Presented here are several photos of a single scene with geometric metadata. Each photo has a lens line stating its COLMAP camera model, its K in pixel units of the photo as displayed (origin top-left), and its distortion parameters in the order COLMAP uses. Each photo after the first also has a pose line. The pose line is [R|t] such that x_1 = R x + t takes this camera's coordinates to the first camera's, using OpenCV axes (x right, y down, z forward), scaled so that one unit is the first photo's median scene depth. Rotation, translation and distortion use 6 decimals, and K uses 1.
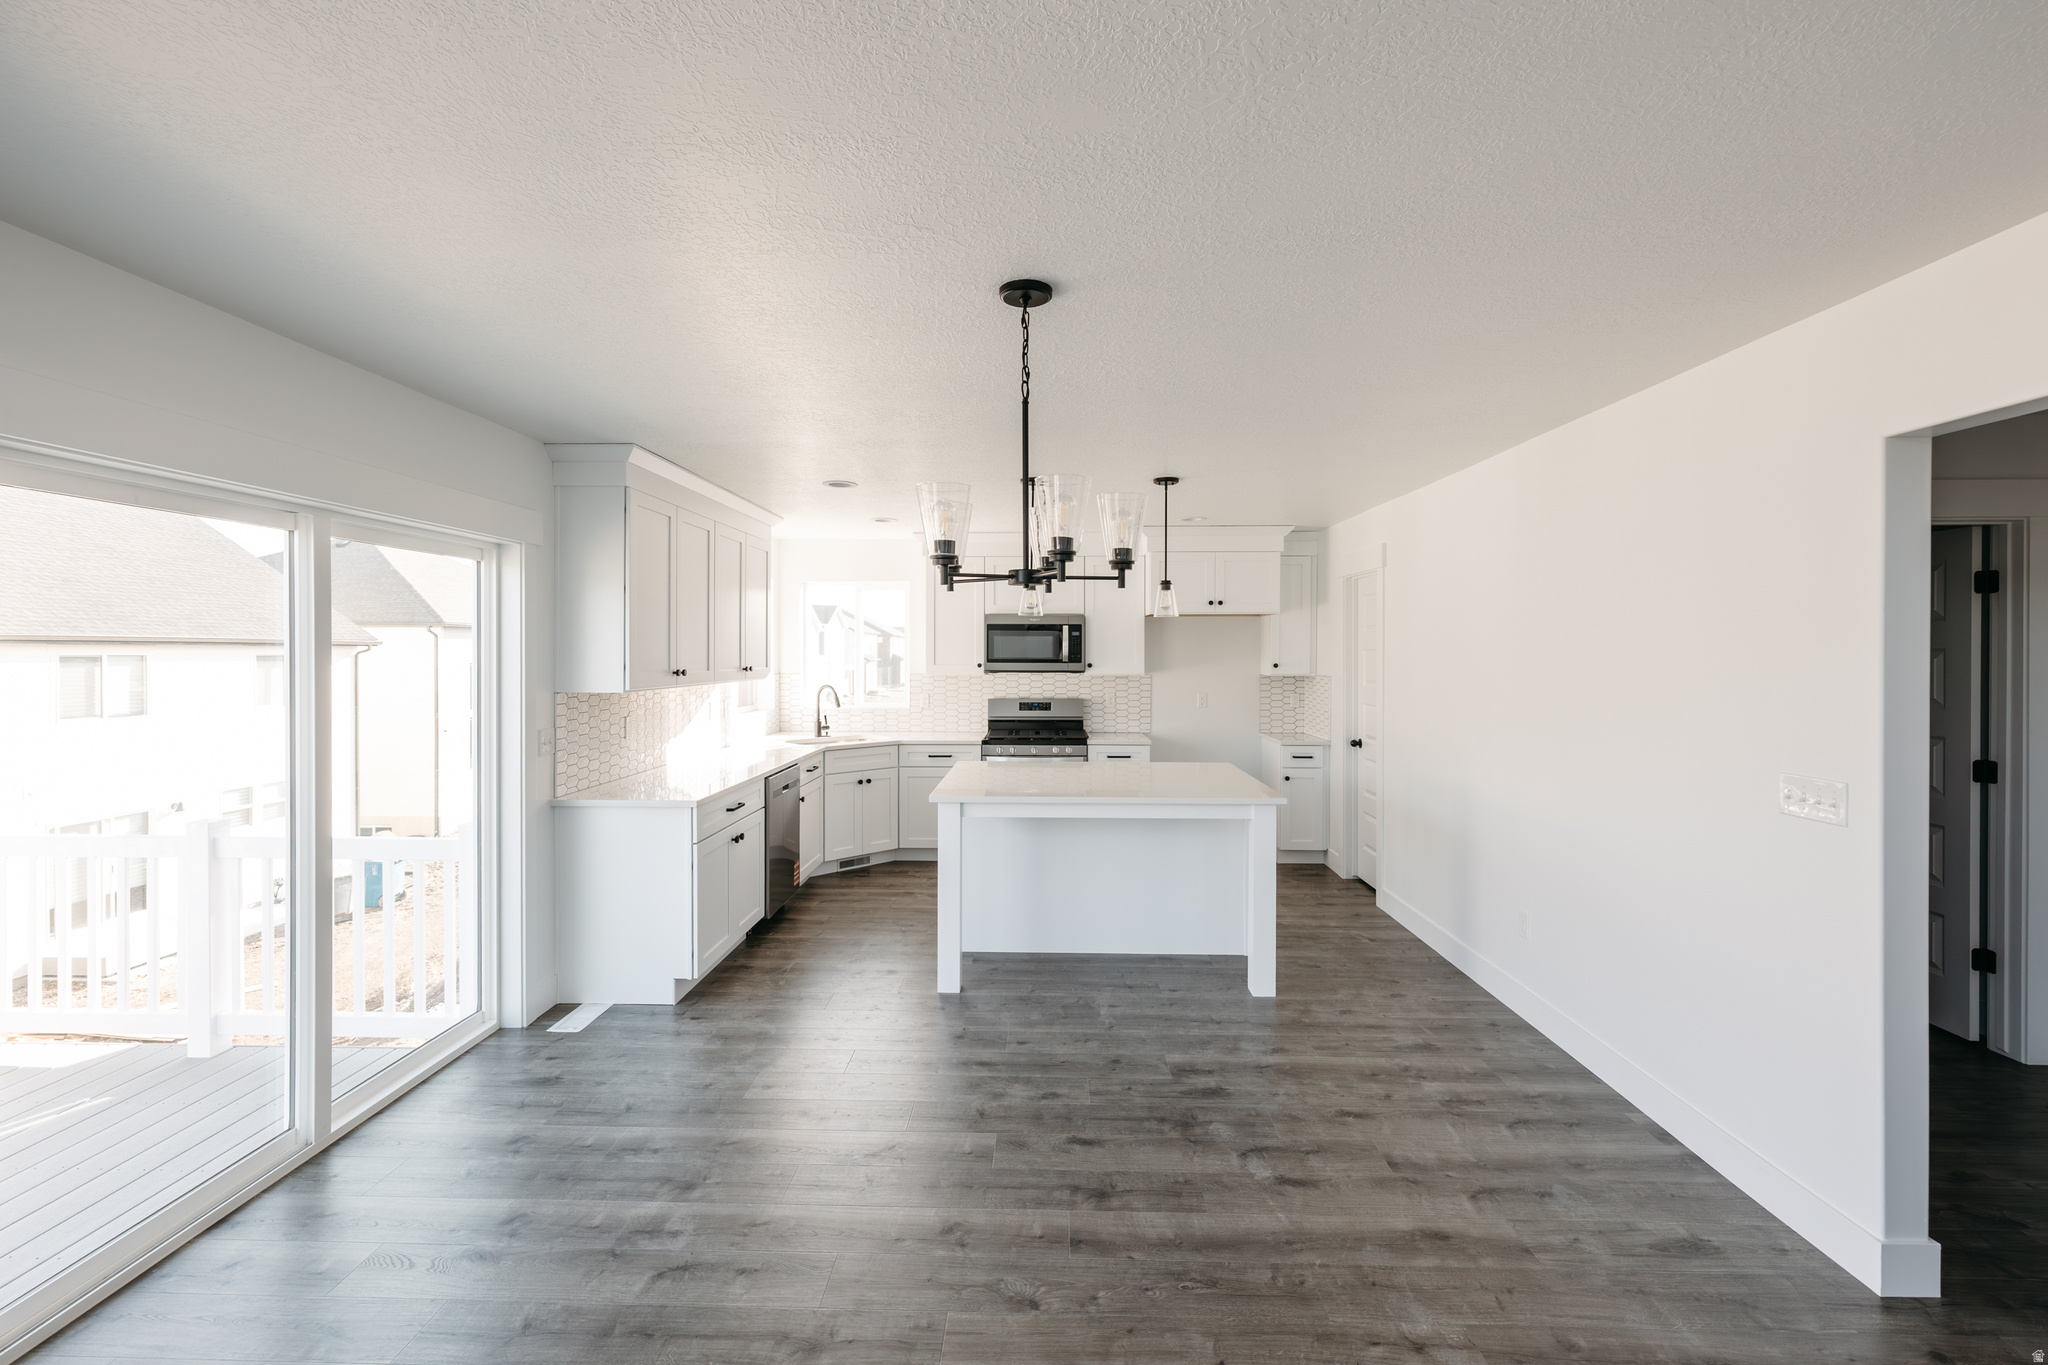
lens RADIAL K [[867.1, 0, 1033.5], [0, 867.1, 649.2], [0, 0, 1]] dist [0.003722, 0.000107]
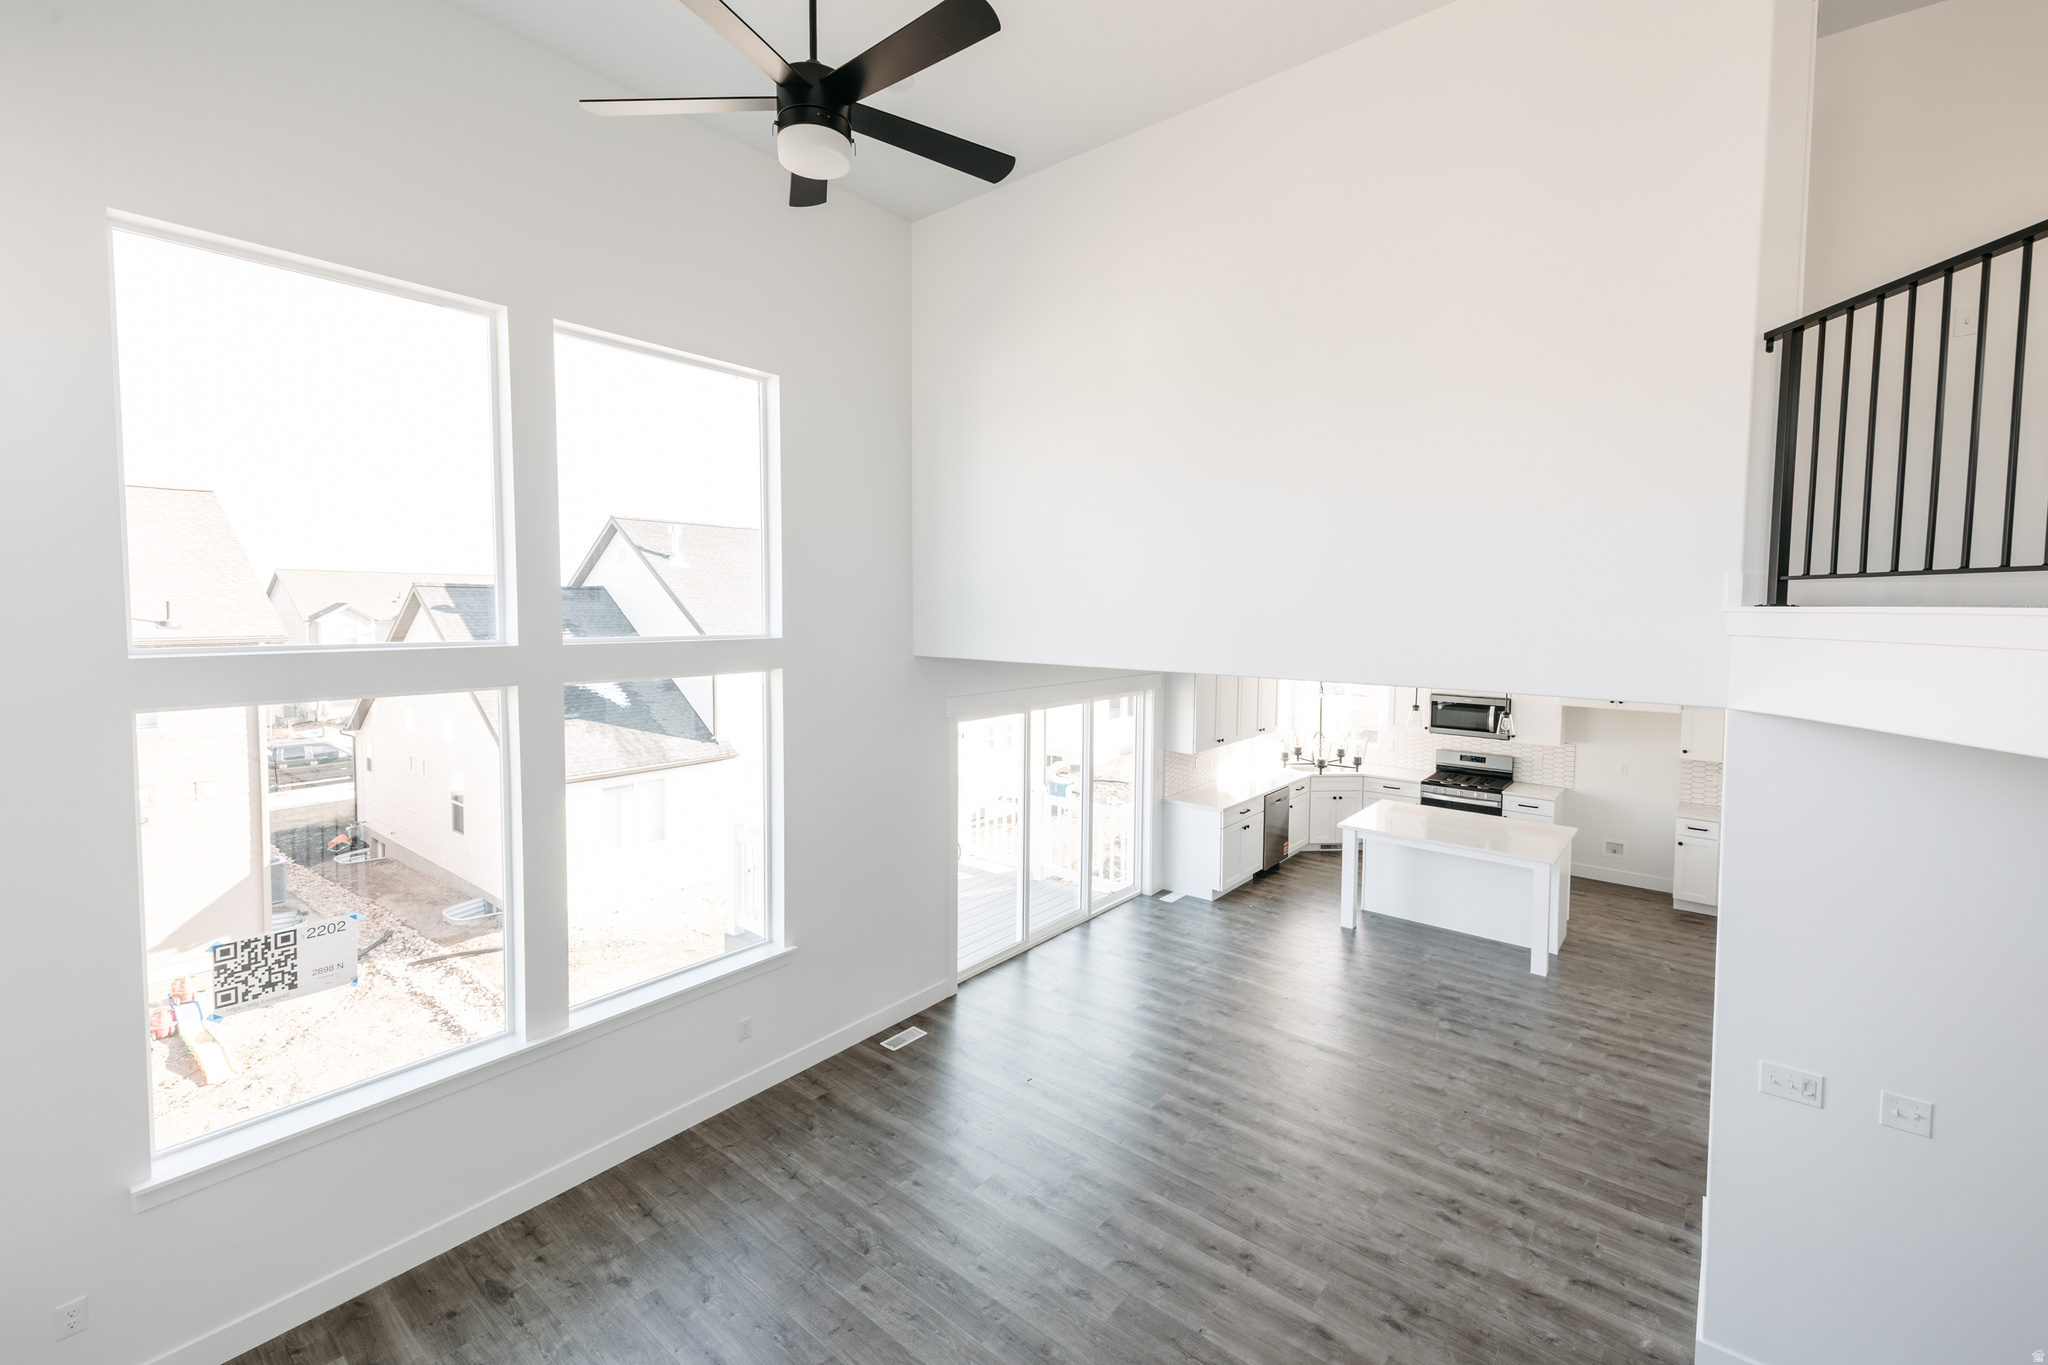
lens RADIAL K [[867.1, 0, 1019.1], [0, 867.1, 667.1], [0, 0, 1]] dist [0.003722, 0.000107]
pose [[0.782363, 0.051091, -0.620724, 0.505086], [-0.003561, 0.996980, 0.077571, -0.324804], [0.622812, -0.058478, 0.780183, -0.916733]]
